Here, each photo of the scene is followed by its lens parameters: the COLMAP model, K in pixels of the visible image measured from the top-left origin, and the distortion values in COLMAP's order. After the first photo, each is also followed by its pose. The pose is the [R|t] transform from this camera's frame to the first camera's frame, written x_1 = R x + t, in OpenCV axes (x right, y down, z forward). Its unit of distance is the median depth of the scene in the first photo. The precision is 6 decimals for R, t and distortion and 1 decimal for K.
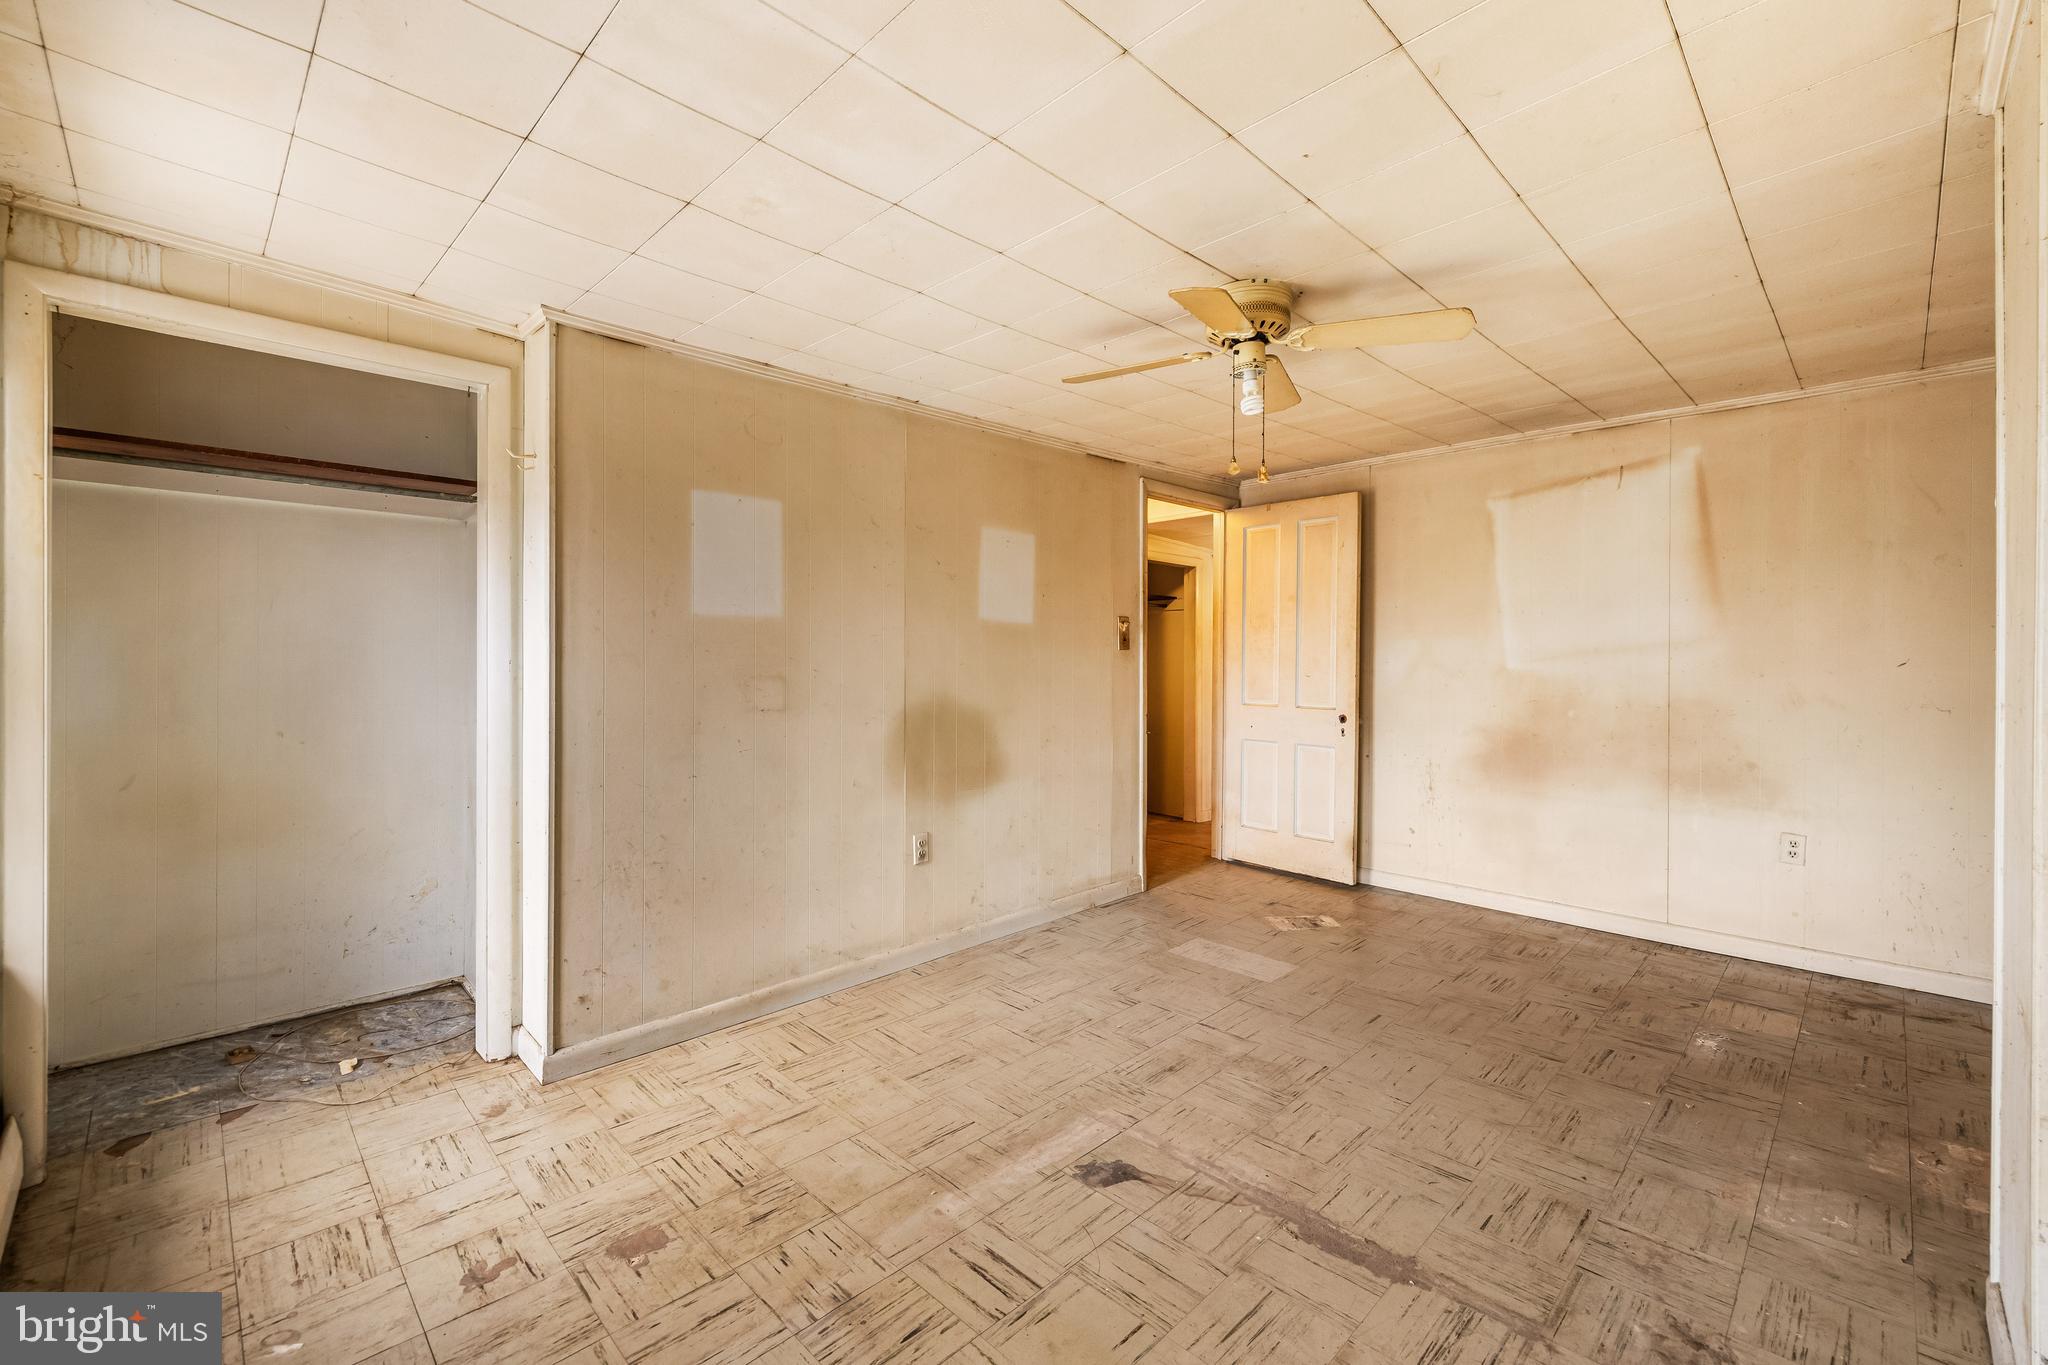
lens RADIAL K [[869.3, 0, 1025.1], [0, 869.3, 668.3], [0, 0, 1]] dist [0.000017, 0.000287]
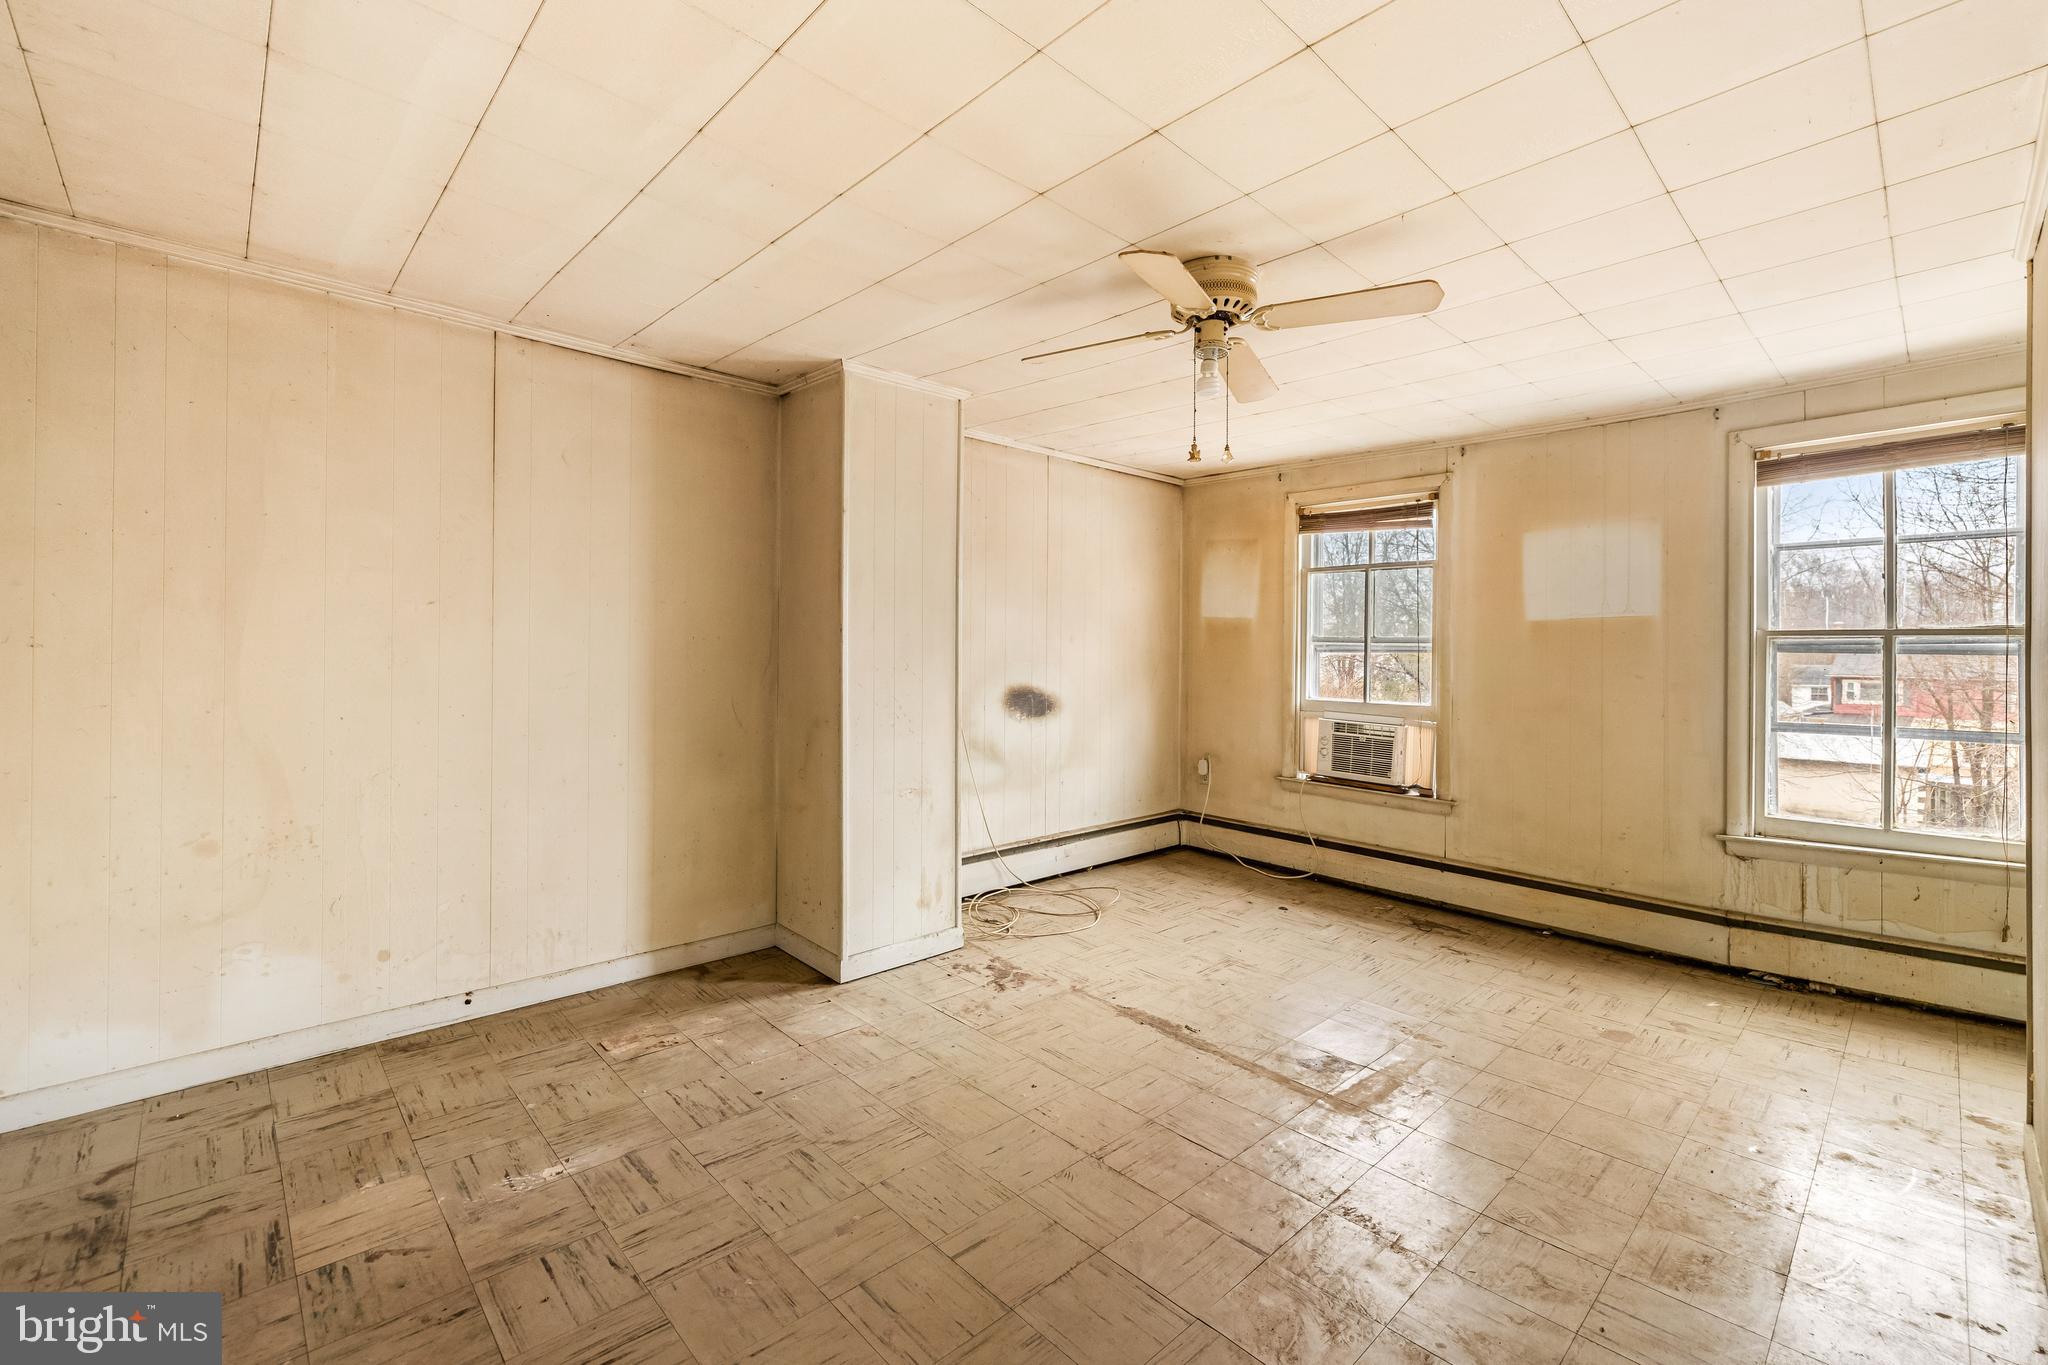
lens RADIAL K [[869.3, 0, 1023.0], [0, 869.3, 667.6], [0, 0, 1]] dist [0.000017, 0.000287]
pose [[-0.999677, -0.010107, 0.023303, 0.531720], [-0.009533, 0.999652, 0.024594, -0.012563], [-0.023543, 0.024364, -0.999426, 2.357909]]
